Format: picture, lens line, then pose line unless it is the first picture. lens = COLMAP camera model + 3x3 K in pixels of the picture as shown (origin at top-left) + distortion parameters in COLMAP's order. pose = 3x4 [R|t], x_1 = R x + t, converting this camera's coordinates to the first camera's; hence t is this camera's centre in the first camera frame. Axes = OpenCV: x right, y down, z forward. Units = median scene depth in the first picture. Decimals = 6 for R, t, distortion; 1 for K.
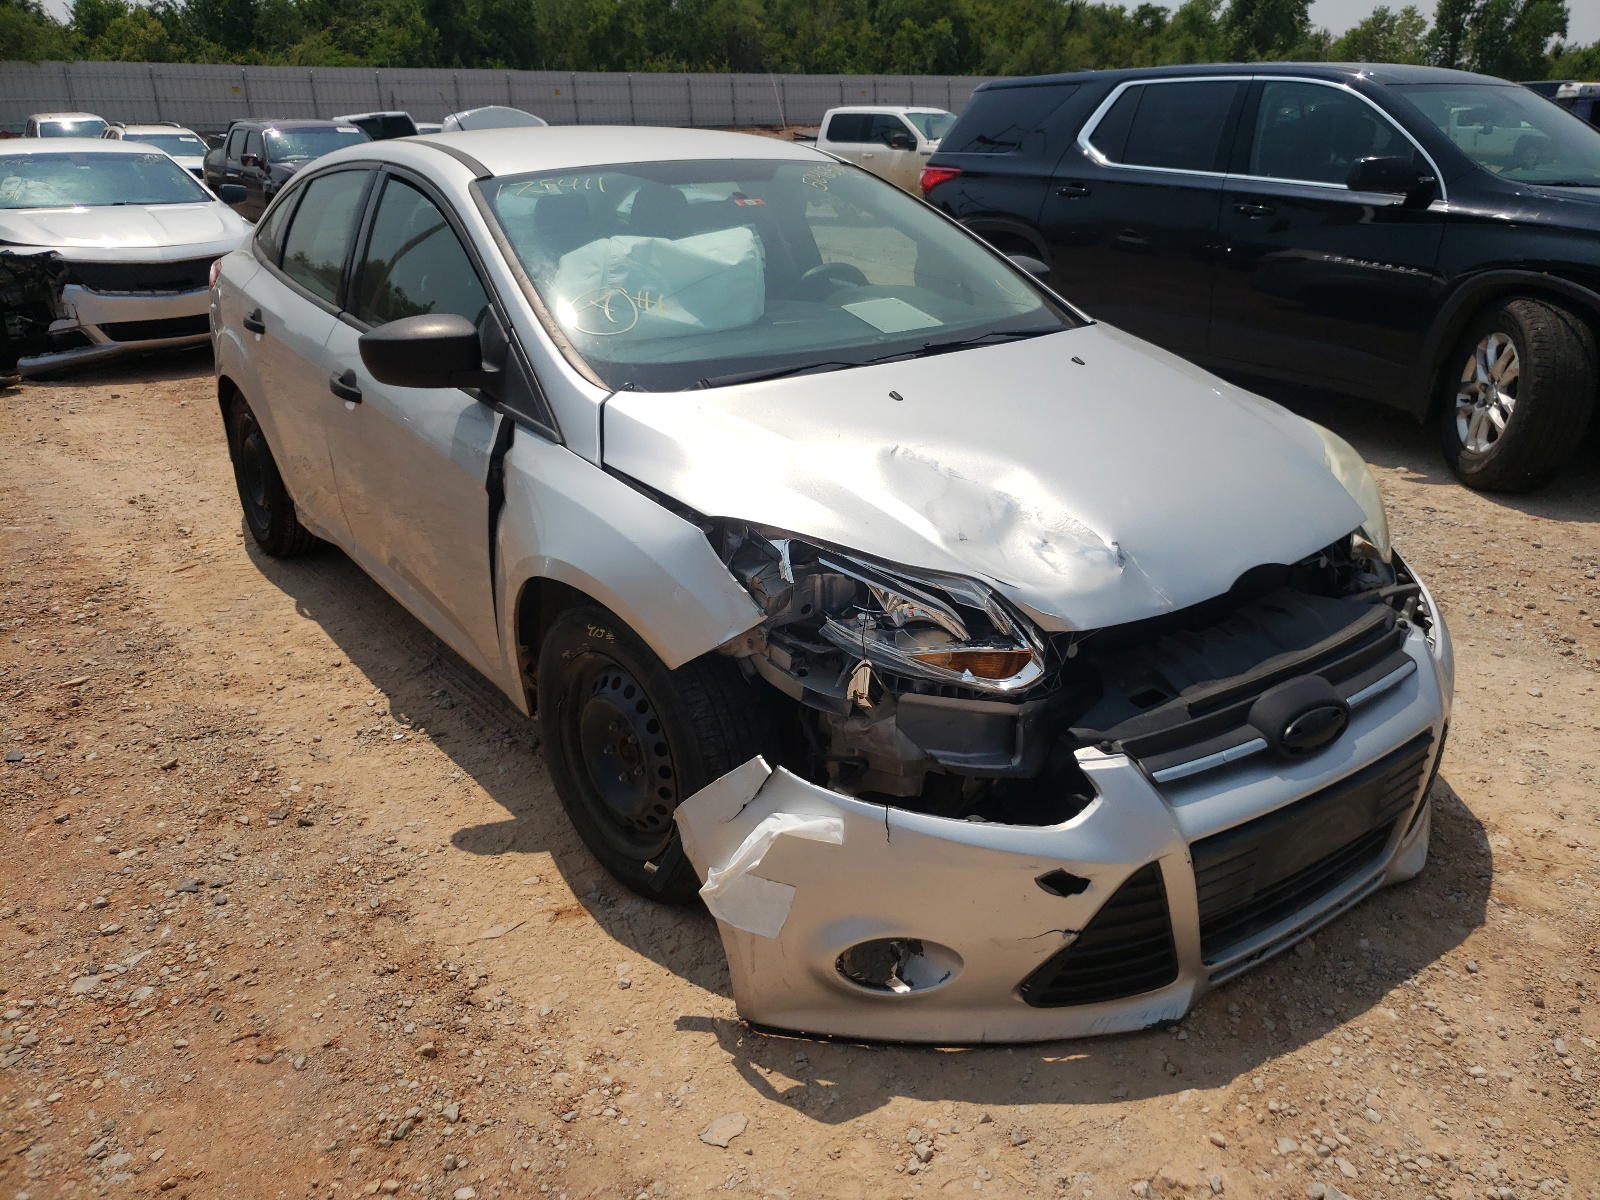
lens RADIAL K [[1377.9, 0, 800.0], [0, 1377.9, 600.0], [0, 0, 1]] dist [0.091419, -0.114588]
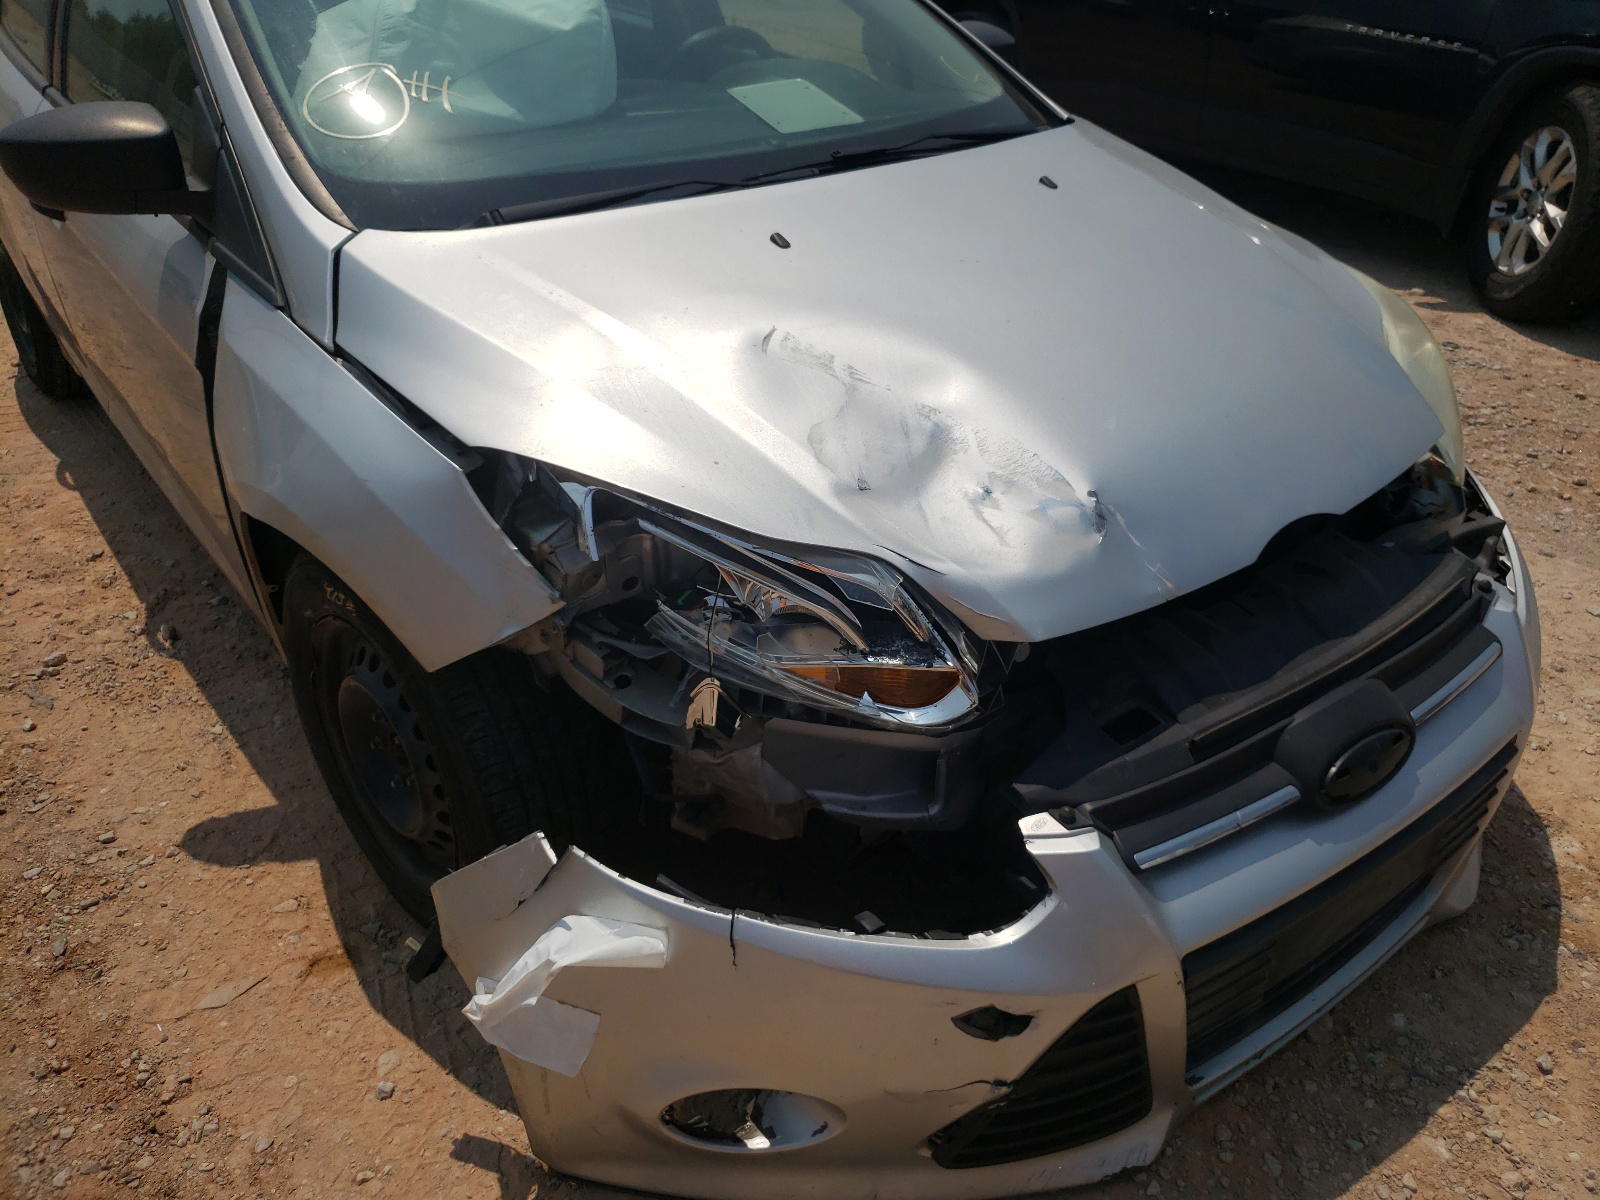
lens RADIAL K [[1346.8, 0, 800.0], [0, 1346.8, 600.0], [0, 0, 1]] dist [0.037195, -0.002464]
pose [[0.999625, 0.005767, 0.026761, 0.068287], [-0.010150, 0.985959, 0.166679, -0.093491], [-0.025424, -0.166888, 0.985648, 0.346082]]
